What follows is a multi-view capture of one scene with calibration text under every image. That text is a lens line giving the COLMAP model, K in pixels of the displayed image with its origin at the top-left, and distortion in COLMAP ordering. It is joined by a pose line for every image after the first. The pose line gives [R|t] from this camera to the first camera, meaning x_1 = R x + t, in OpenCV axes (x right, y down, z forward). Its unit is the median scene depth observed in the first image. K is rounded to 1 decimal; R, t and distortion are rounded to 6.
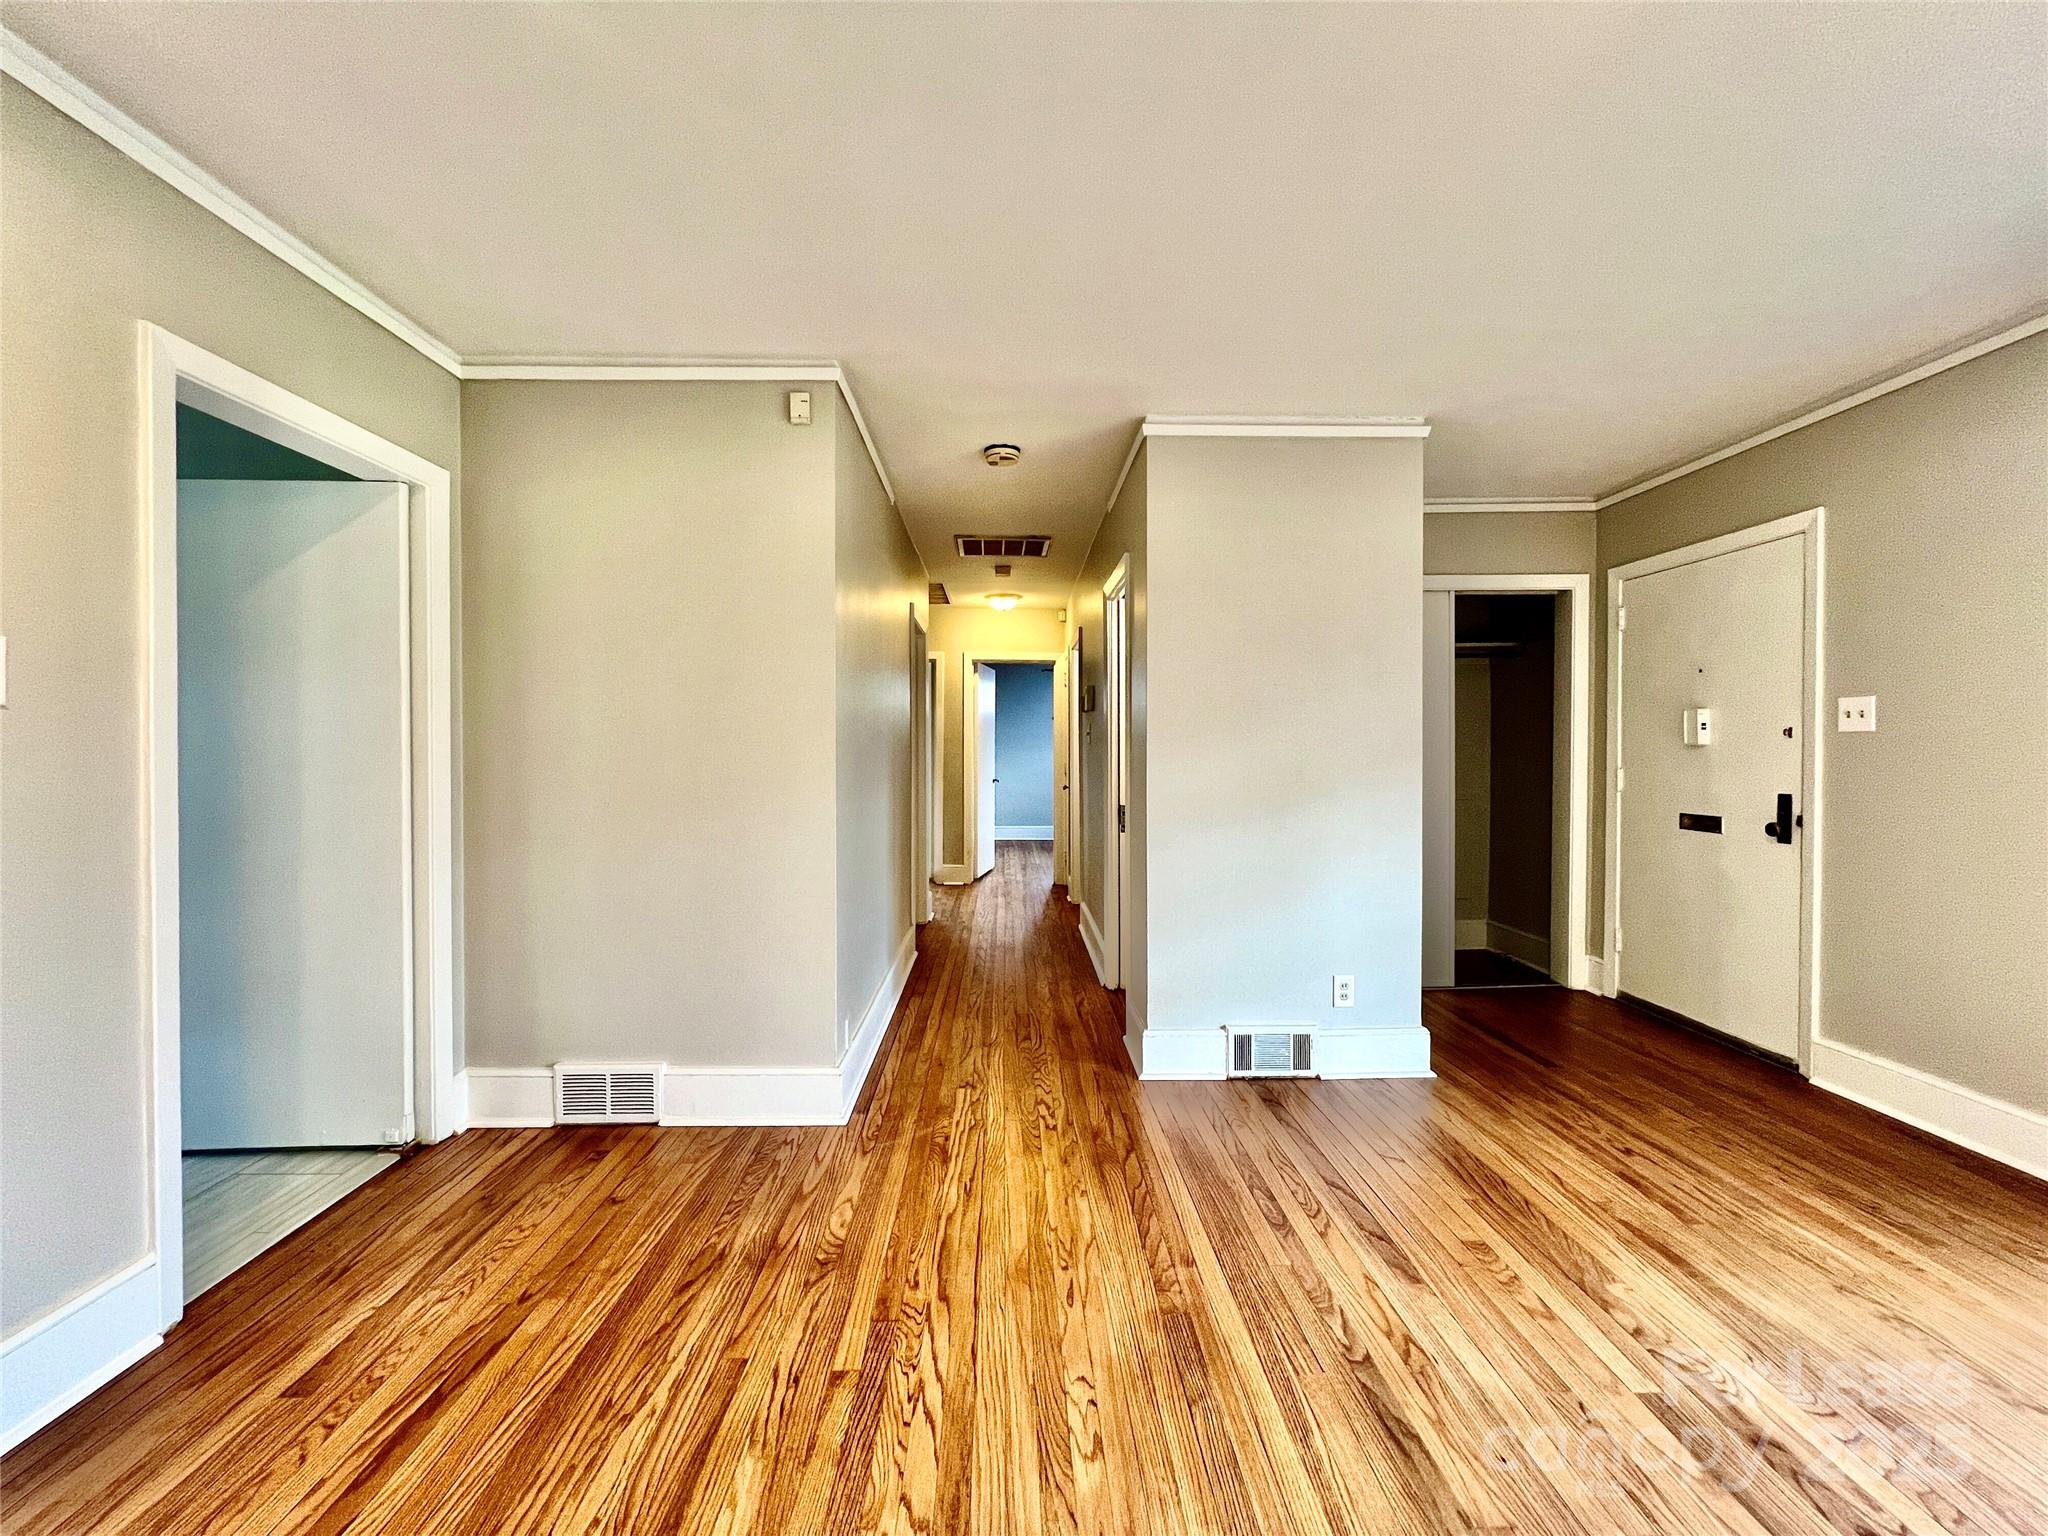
lens RADIAL K [[831.0, 0, 1029.7], [0, 831.0, 754.7], [0, 0, 1]] dist [0.002617, -0.000281]
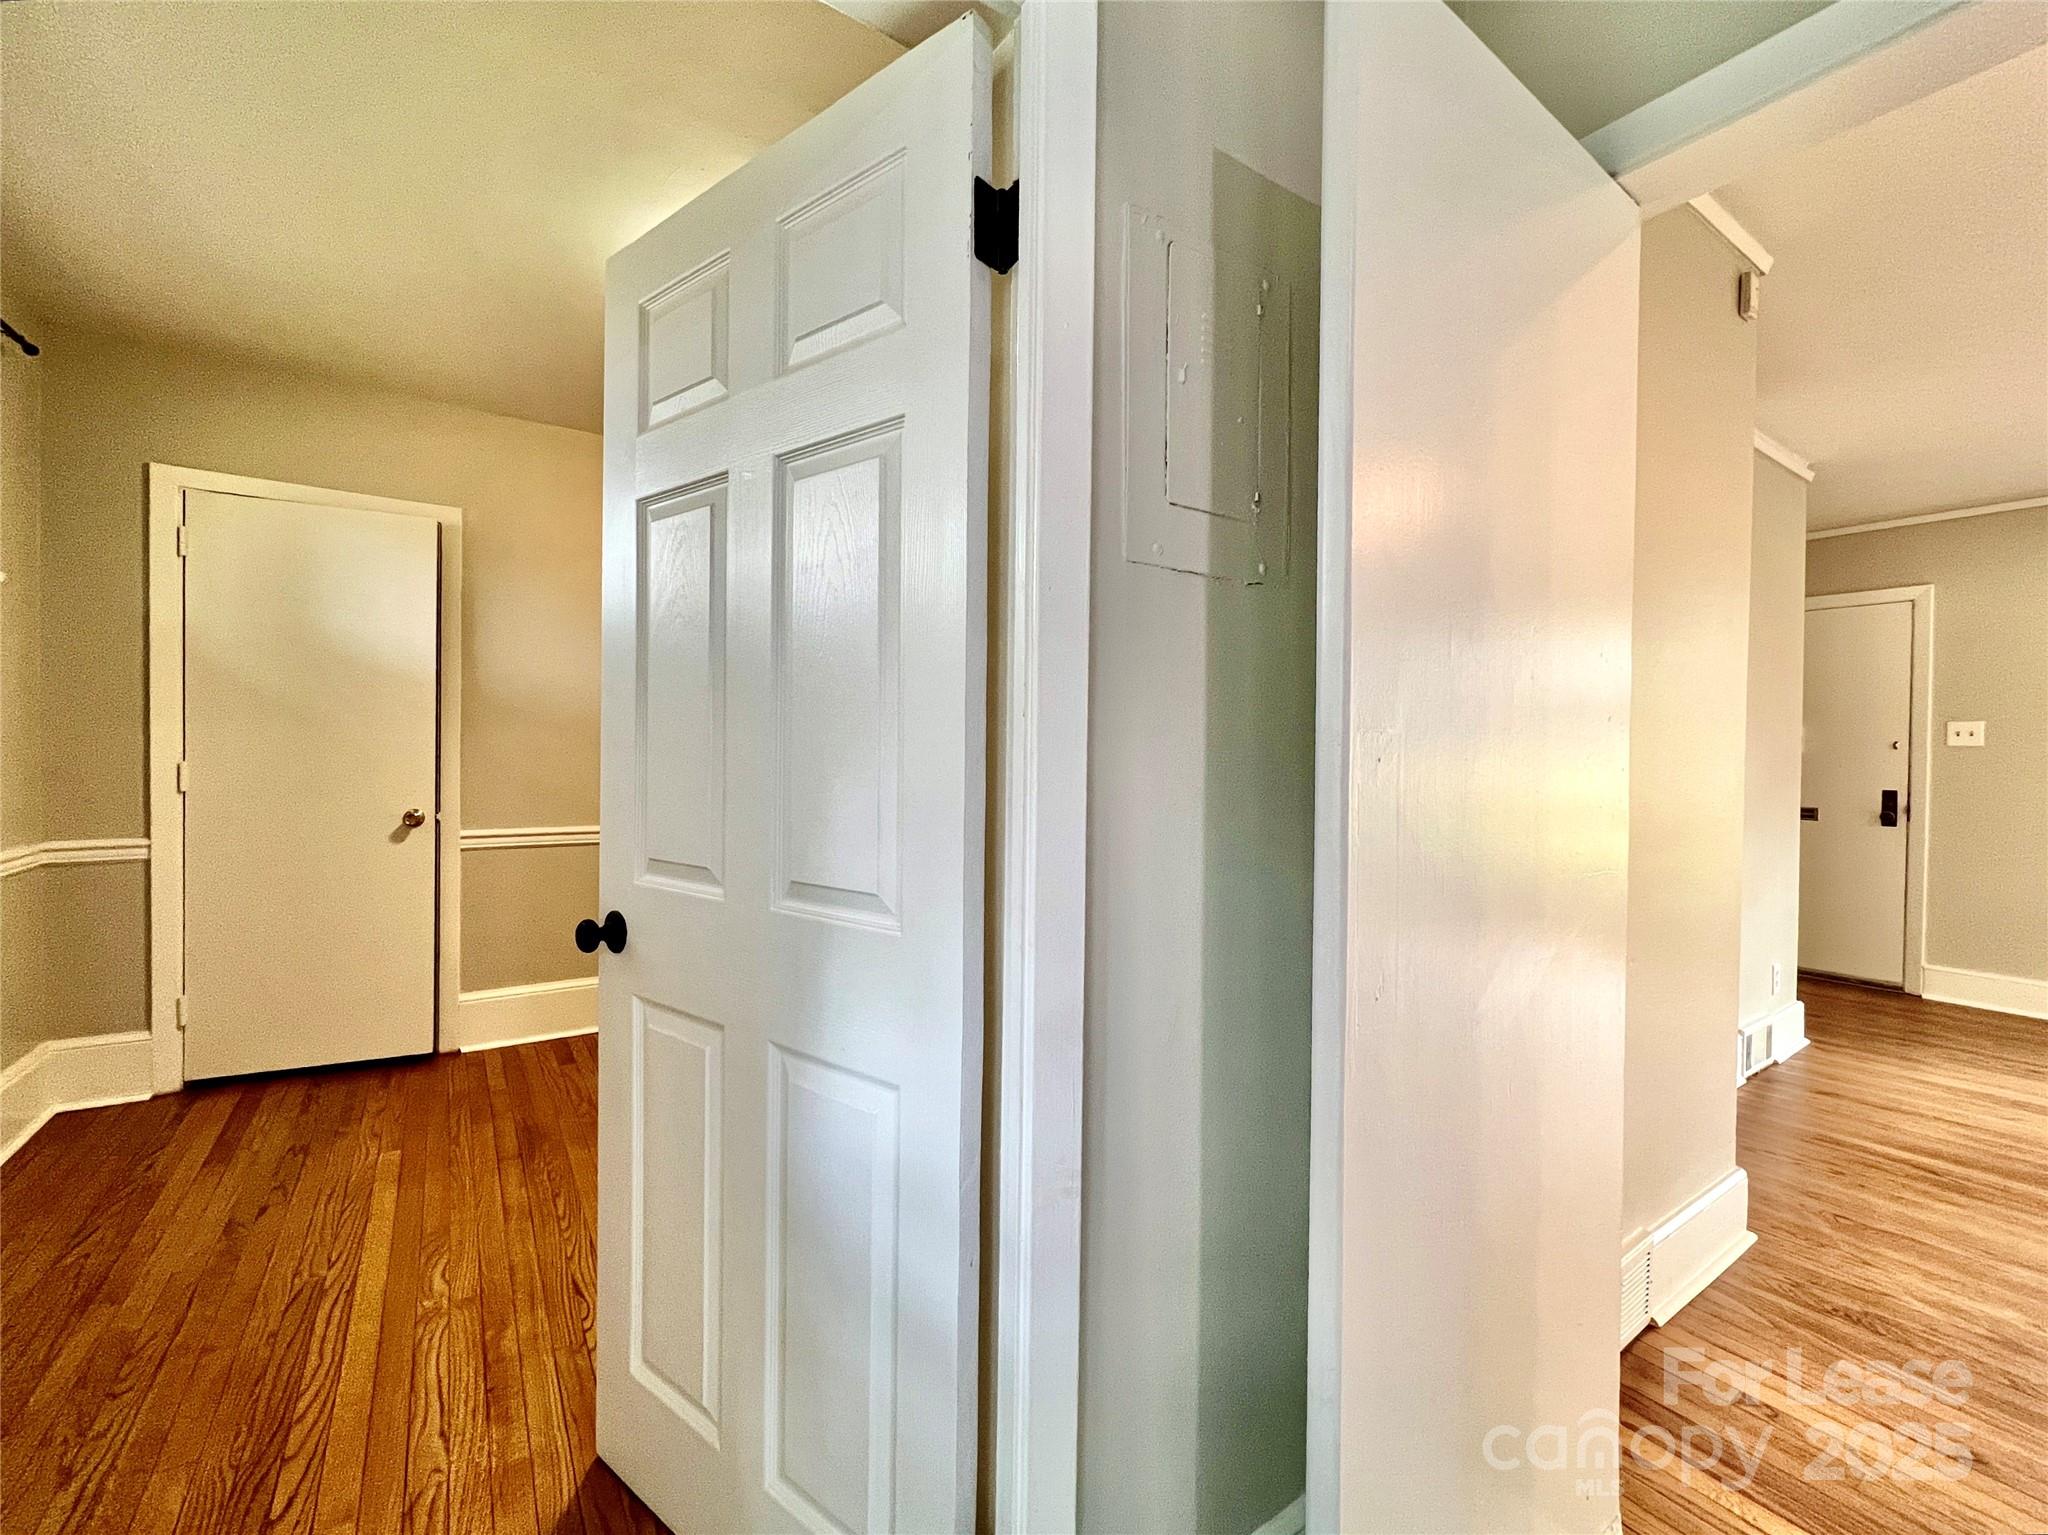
lens RADIAL K [[831.0, 0, 1025.7], [0, 831.0, 768.1], [0, 0, 1]] dist [0.002617, -0.000281]
pose [[0.845459, -0.004034, 0.534025, -1.096184], [-0.001821, 0.999944, 0.010436, -0.002066], [-0.534037, -0.009795, 0.845404, 0.640215]]
